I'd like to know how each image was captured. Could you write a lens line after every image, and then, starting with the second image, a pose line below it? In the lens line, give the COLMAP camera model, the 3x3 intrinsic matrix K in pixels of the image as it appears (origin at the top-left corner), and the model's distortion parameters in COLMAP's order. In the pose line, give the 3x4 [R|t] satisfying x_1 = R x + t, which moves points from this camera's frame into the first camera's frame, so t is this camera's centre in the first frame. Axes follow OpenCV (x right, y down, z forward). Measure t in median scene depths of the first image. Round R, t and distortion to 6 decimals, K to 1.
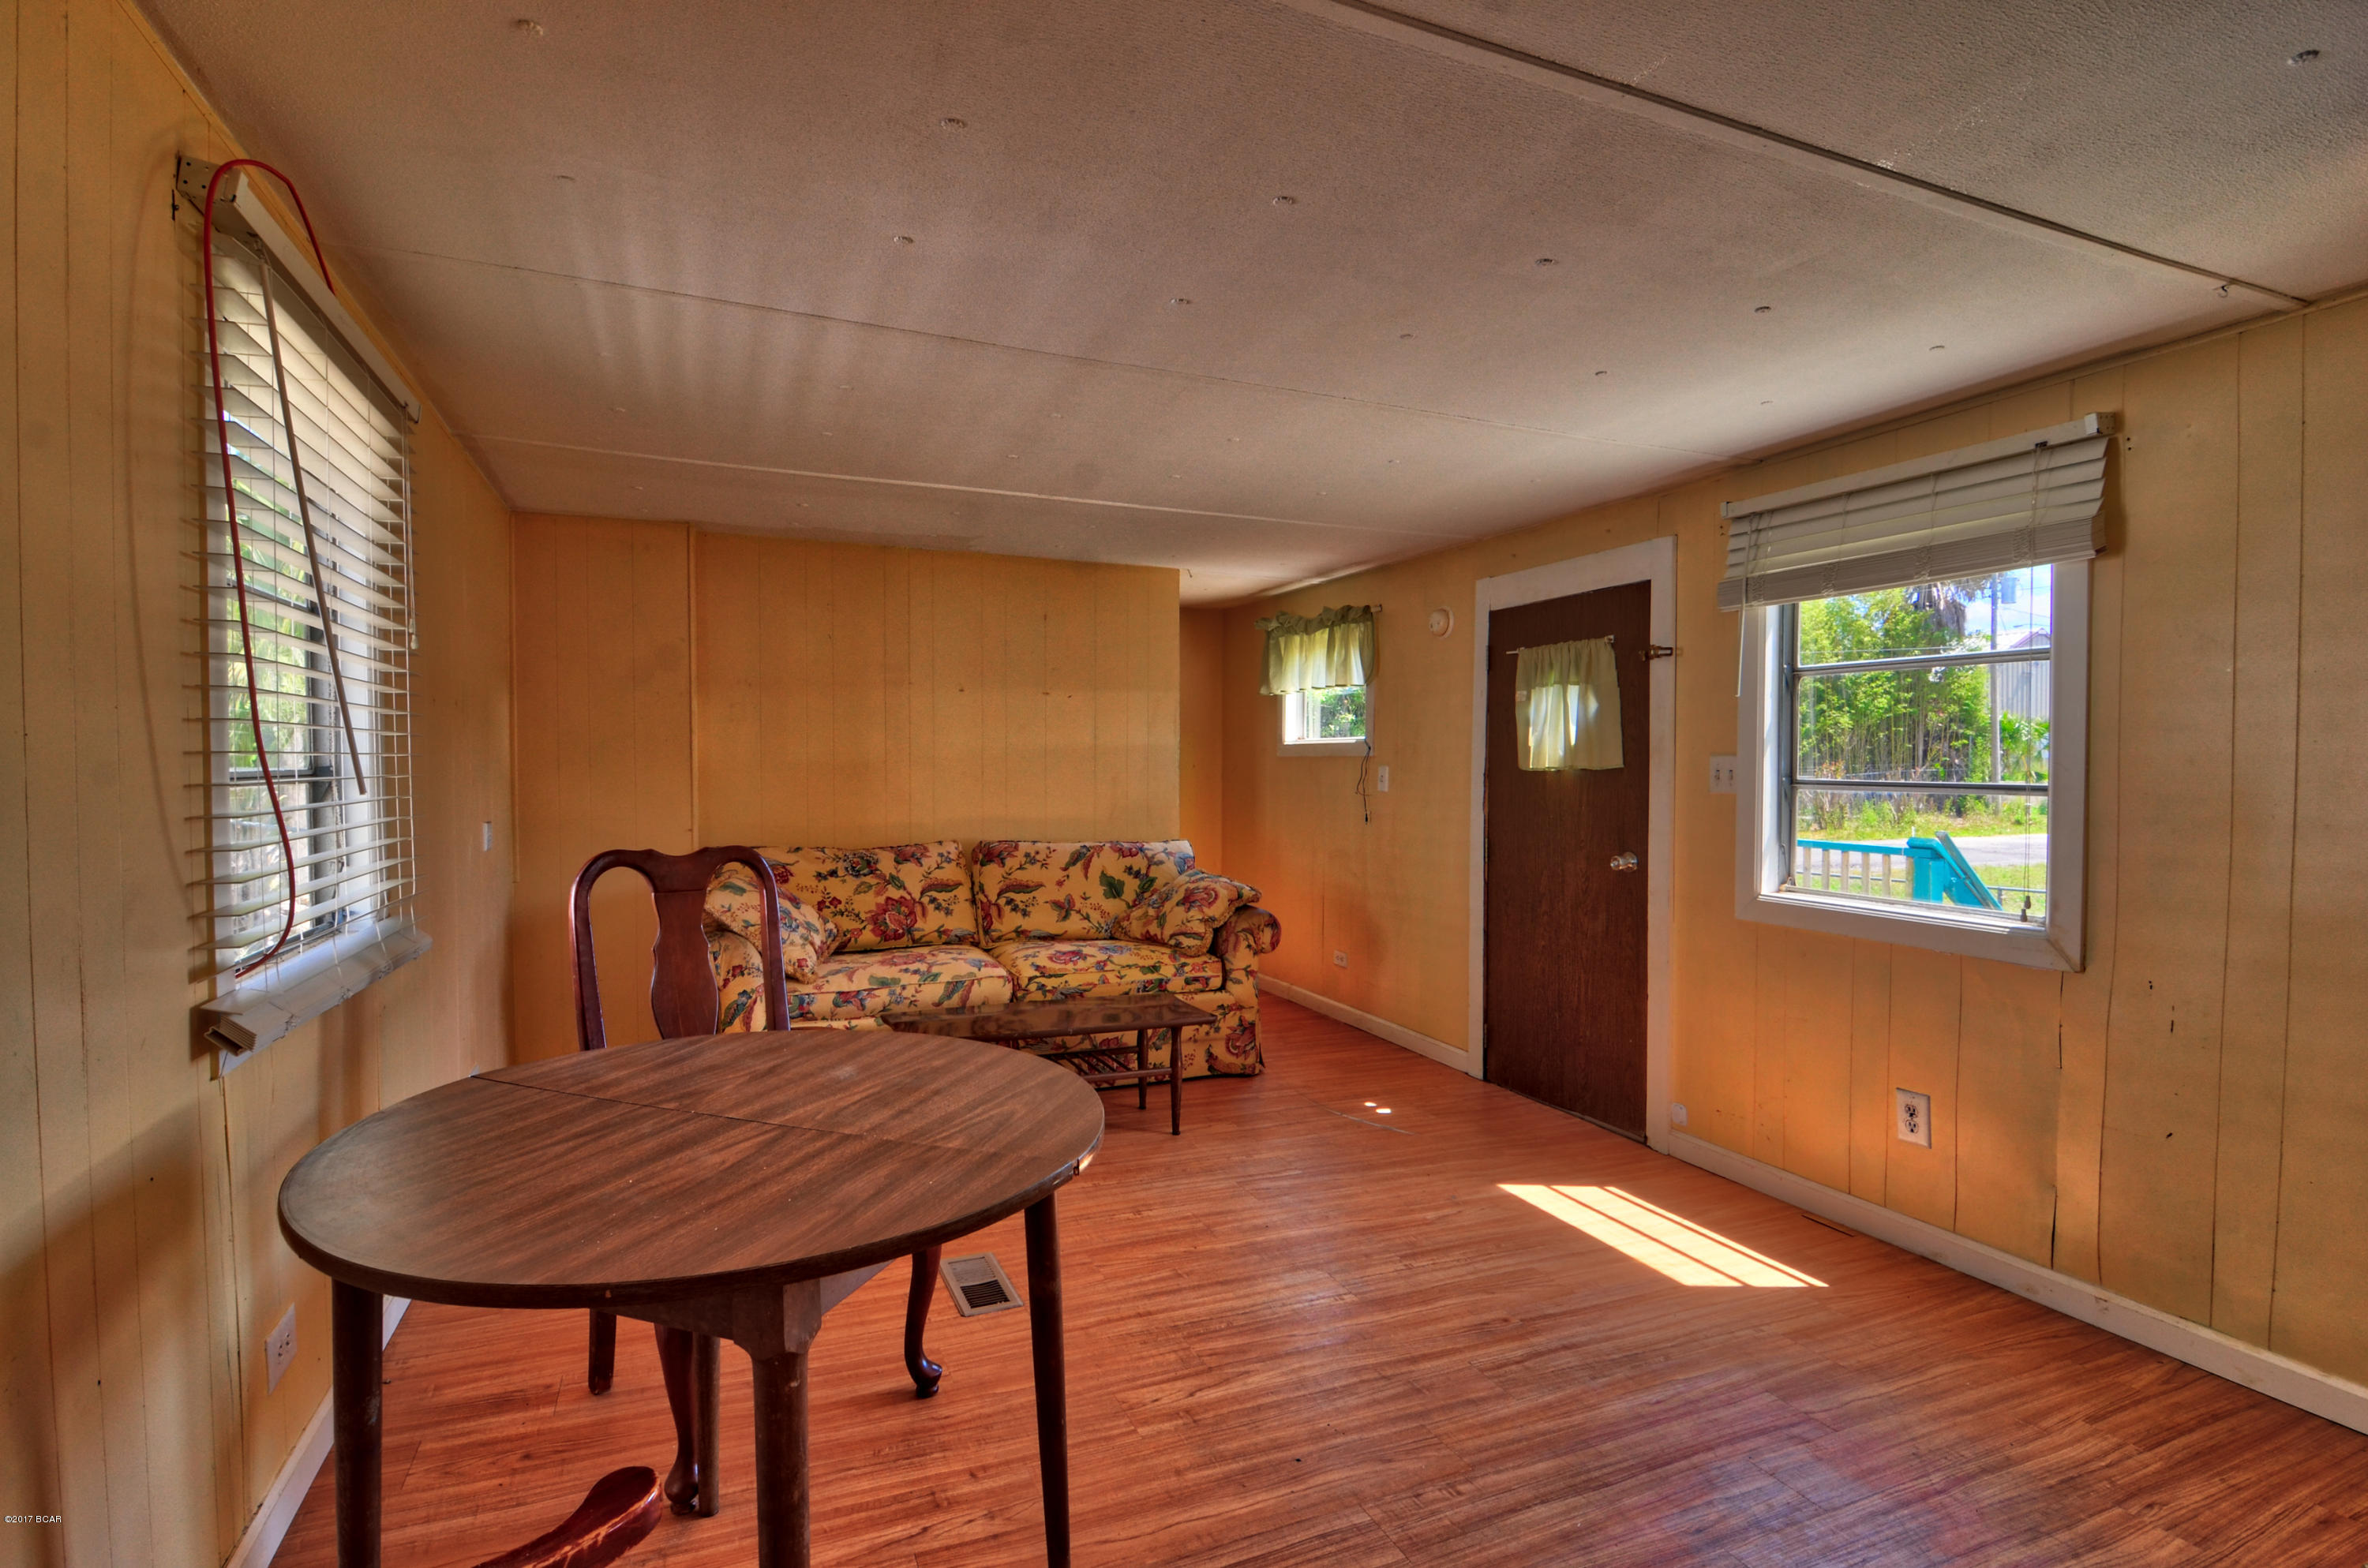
lens RADIAL K [[1144.1, 0, 1183.4], [0, 1144.1, 790.9], [0, 0, 1]] dist [-0.000130, -0.000025]
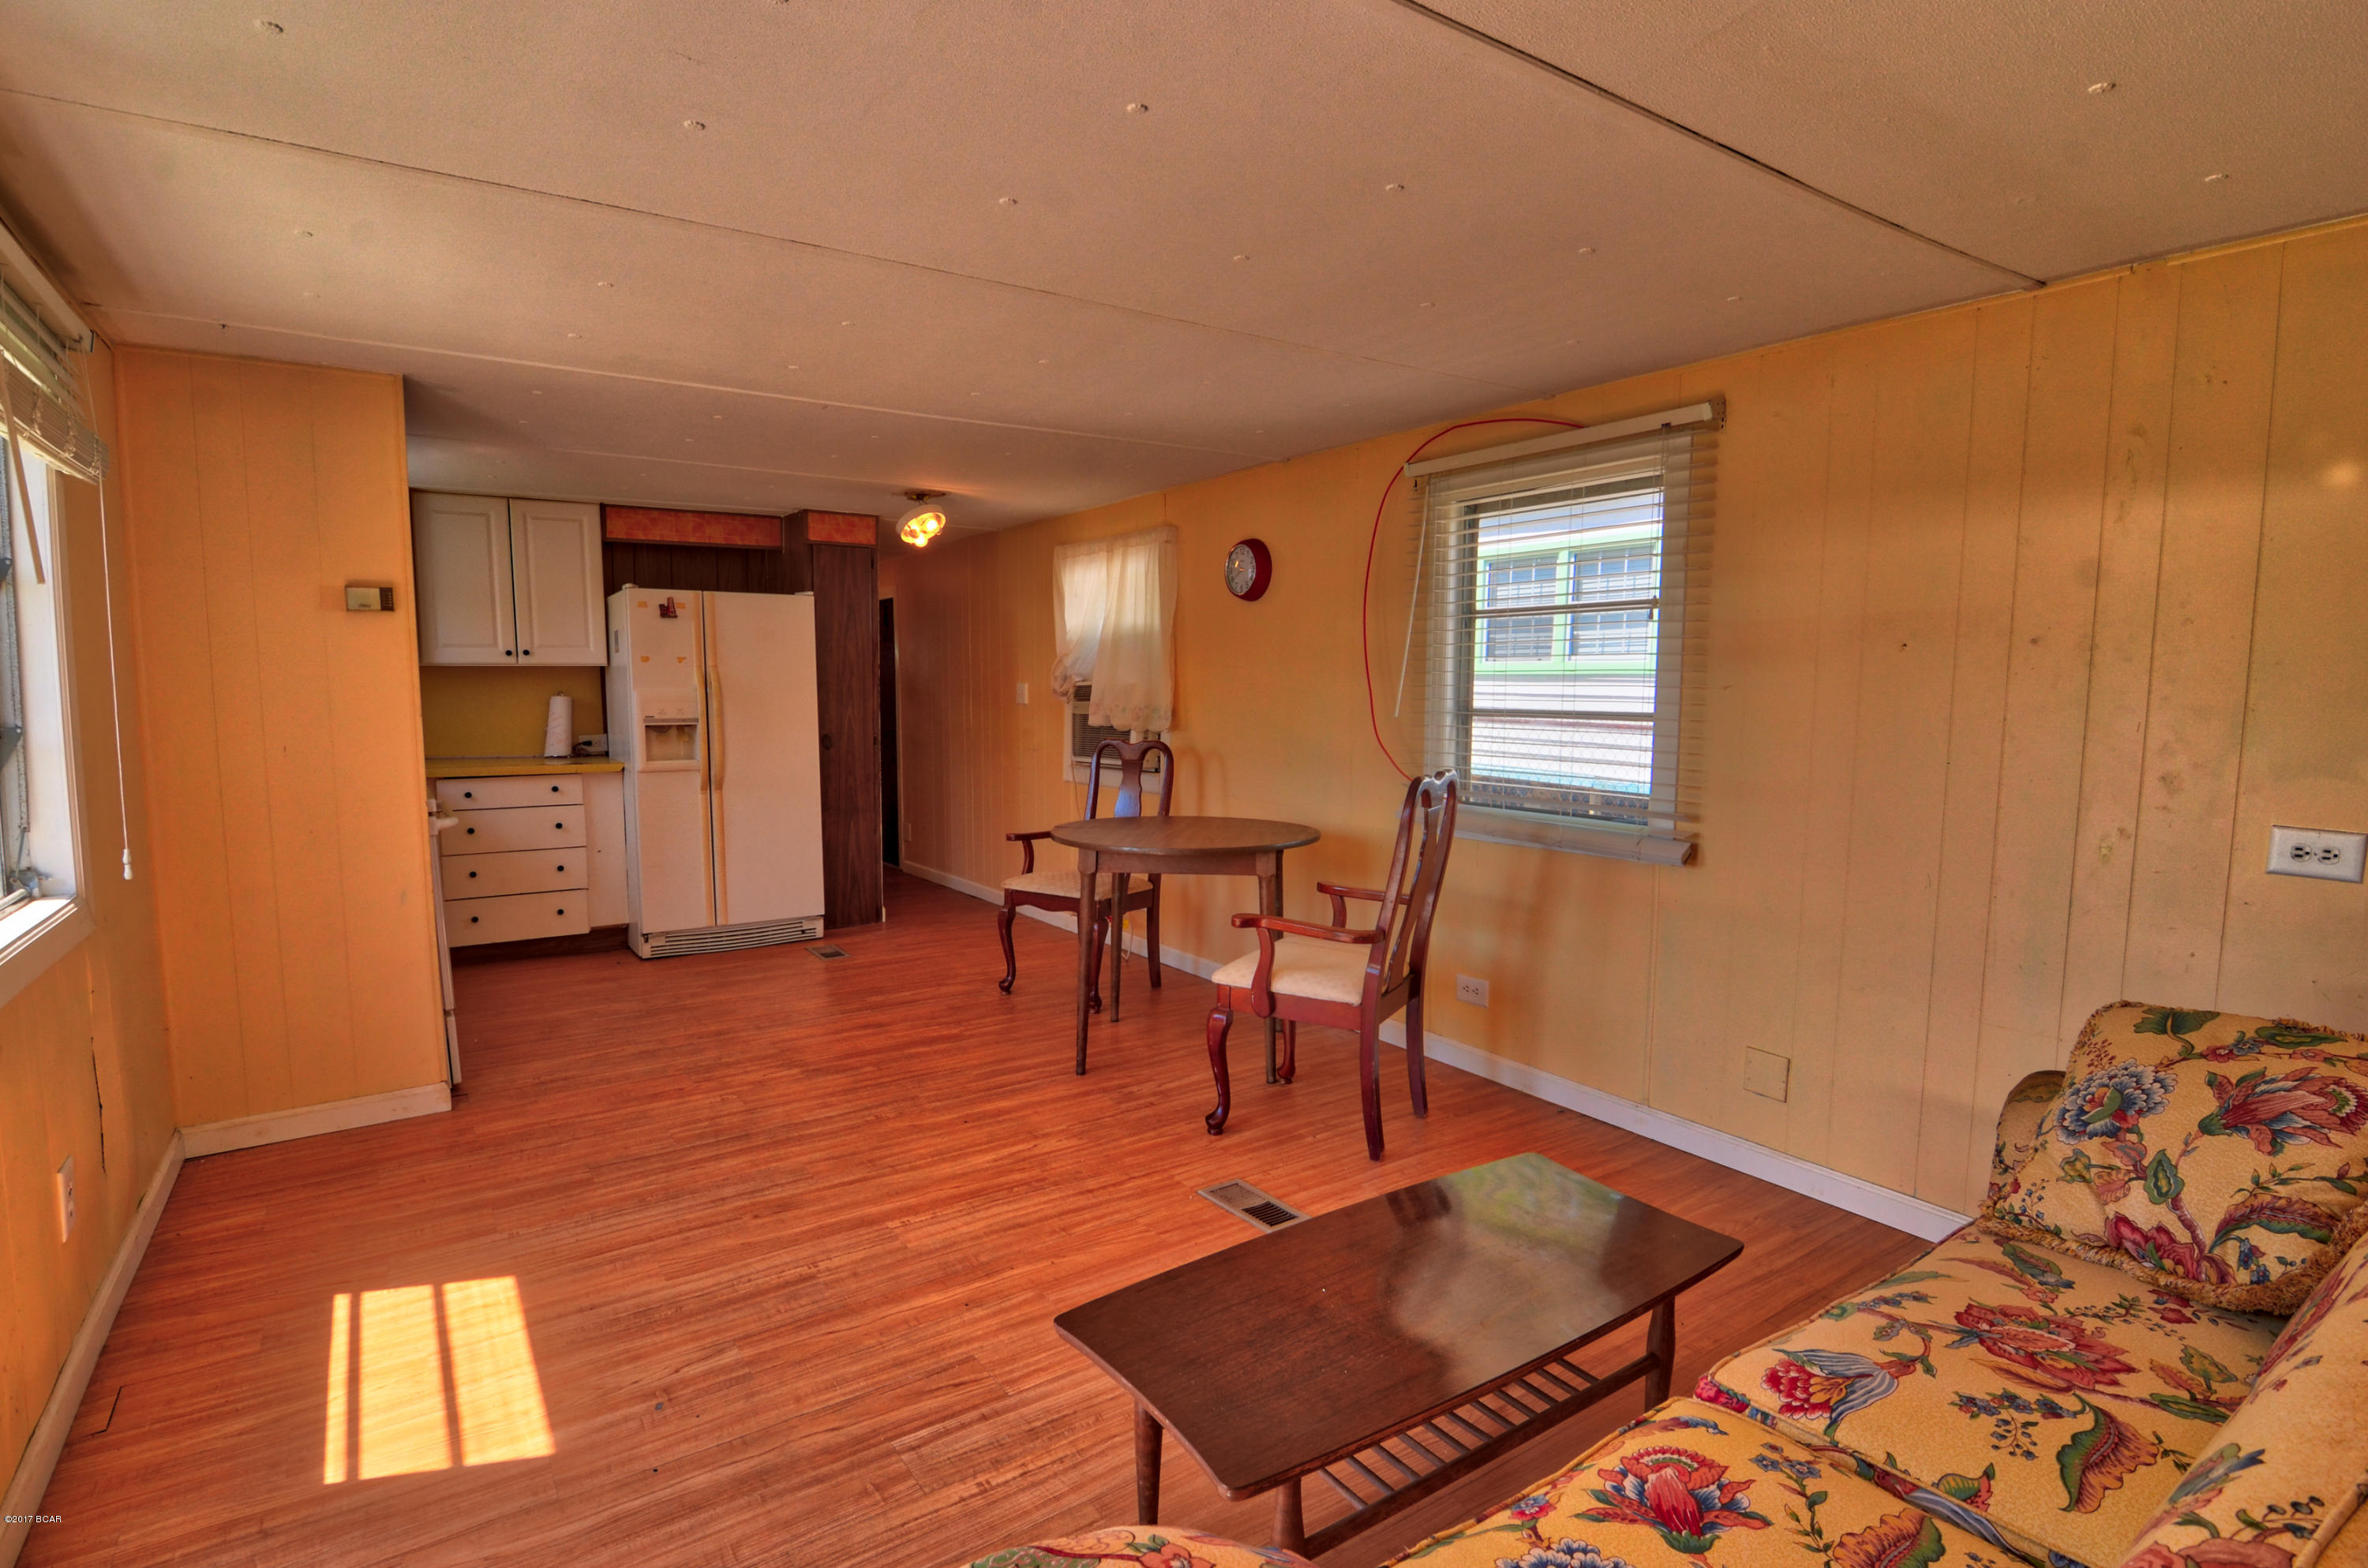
lens RADIAL K [[1144.1, 0, 1180.6], [0, 1144.1, 789.0], [0, 0, 1]] dist [-0.000130, -0.000025]
pose [[-0.979164, 0.011851, -0.202725, 0.103539], [-0.014757, 0.991503, 0.129240, -0.094759], [0.202534, 0.129539, -0.970670, 2.160449]]
